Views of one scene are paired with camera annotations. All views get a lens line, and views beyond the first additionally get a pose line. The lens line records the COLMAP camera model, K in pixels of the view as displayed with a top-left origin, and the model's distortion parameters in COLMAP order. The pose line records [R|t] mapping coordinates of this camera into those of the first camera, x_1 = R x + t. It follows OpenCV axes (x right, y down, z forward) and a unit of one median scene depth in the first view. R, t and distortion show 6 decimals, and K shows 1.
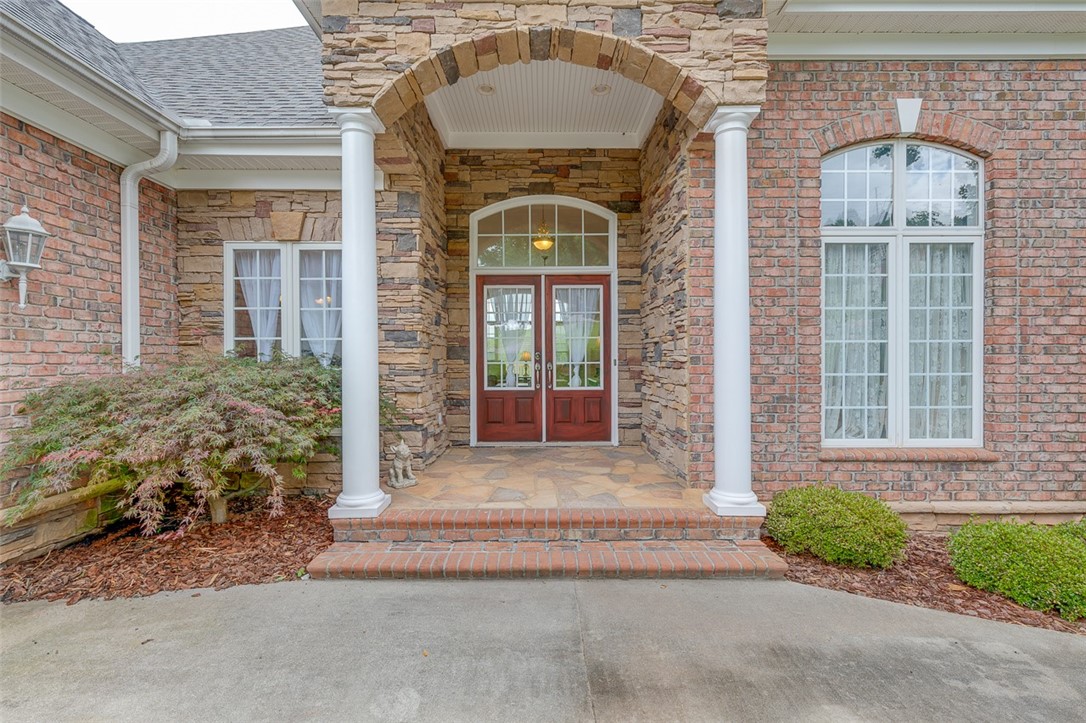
lens RADIAL K [[492.3, 0, 543.0], [0, 492.3, 361.5], [0, 0, 1]] dist [0.001955, 0.000095]
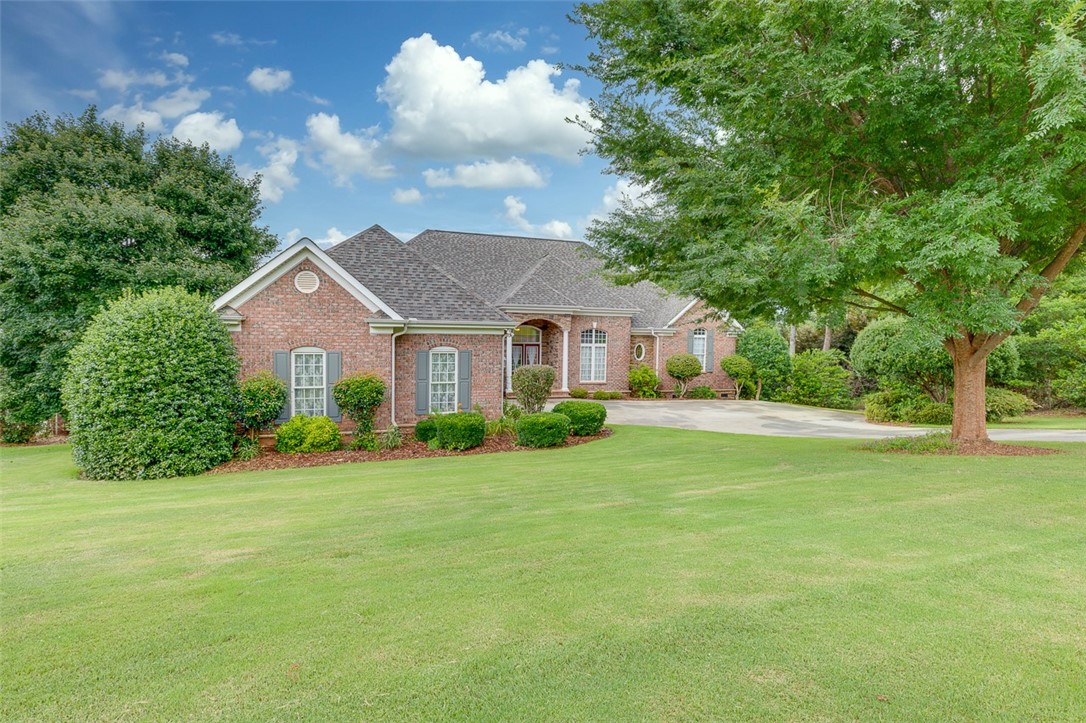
lens RADIAL K [[490.3, 0, 551.6], [0, 490.3, 359.5], [0, 0, 1]] dist [0.001906, -0.000025]
pose [[0.951796, 0.005095, 0.306689, -1.494179], [-0.022235, 0.998378, 0.052420, -0.378644], [-0.305924, -0.056712, 0.950365, -4.293422]]
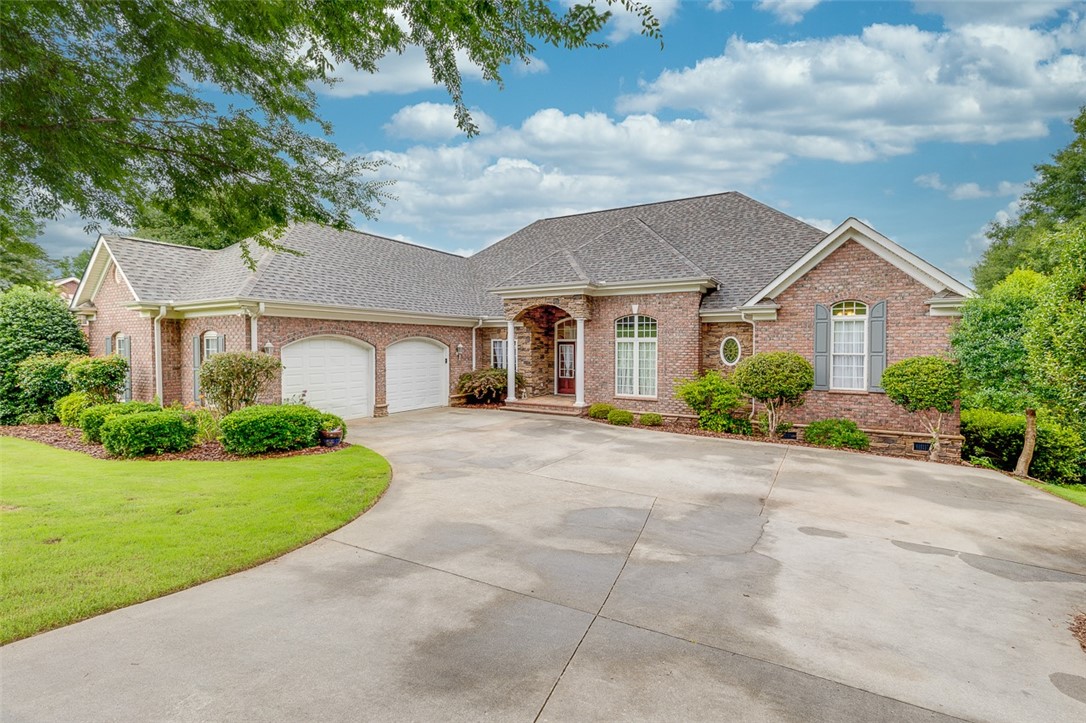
lens RADIAL K [[490.3, 0, 551.6], [0, 490.3, 359.5], [0, 0, 1]] dist [0.001906, -0.000025]
pose [[0.867023, 0.019455, -0.497887, 2.018901], [-0.006585, 0.999598, 0.027592, -0.207743], [0.498224, -0.020645, 0.866803, -2.538772]]
